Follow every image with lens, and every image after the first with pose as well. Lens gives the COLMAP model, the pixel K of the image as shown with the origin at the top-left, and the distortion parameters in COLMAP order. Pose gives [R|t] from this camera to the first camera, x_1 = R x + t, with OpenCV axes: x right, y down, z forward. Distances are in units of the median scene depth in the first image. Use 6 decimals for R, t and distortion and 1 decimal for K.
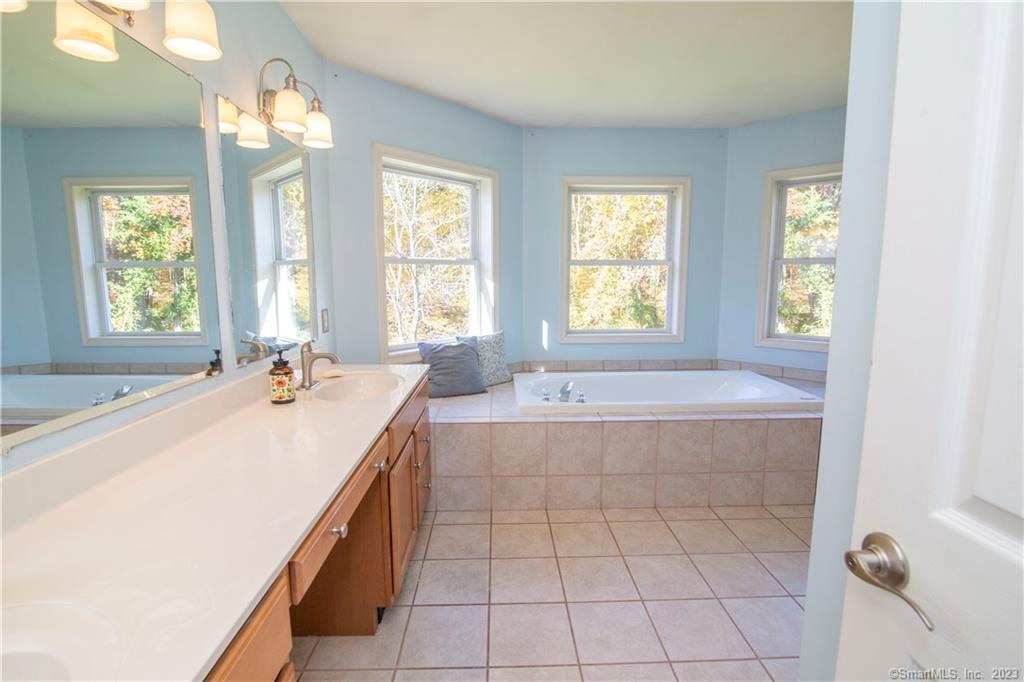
lens RADIAL K [[473.6, 0, 512.8], [0, 473.6, 337.5], [0, 0, 1]] dist [-0.019376, 0.000916]
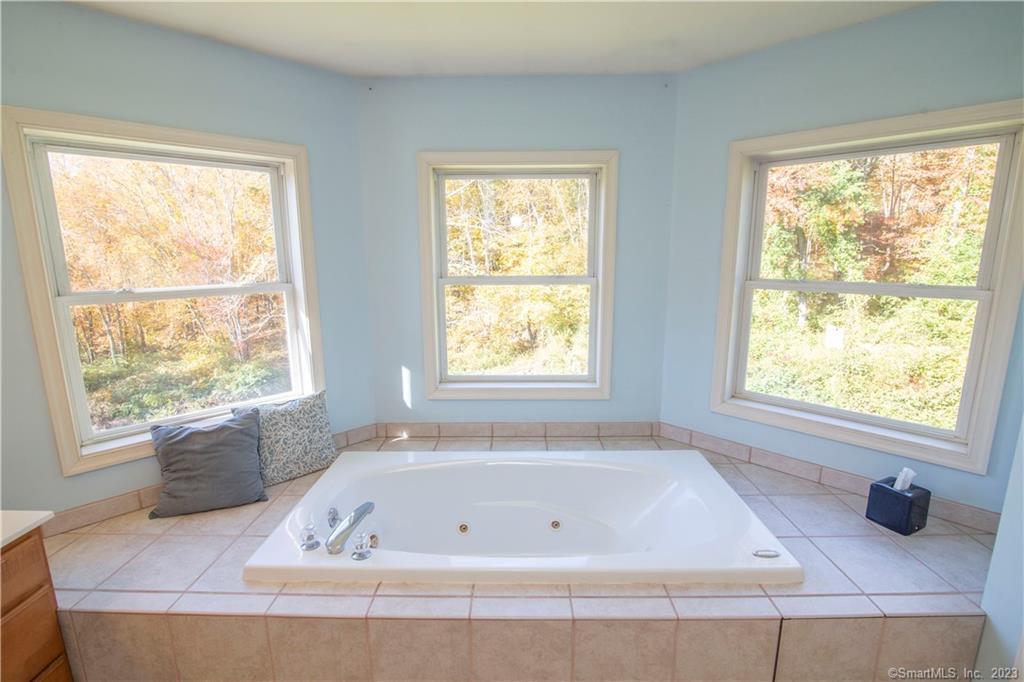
lens RADIAL K [[473.6, 0, 509.2], [0, 473.6, 340.7], [0, 0, 1]] dist [-0.019376, 0.000916]
pose [[0.999061, 0.004757, -0.043070, 0.246065], [-0.002167, 0.998197, 0.059992, -0.113844], [0.043277, -0.059842, 0.997269, 0.316769]]
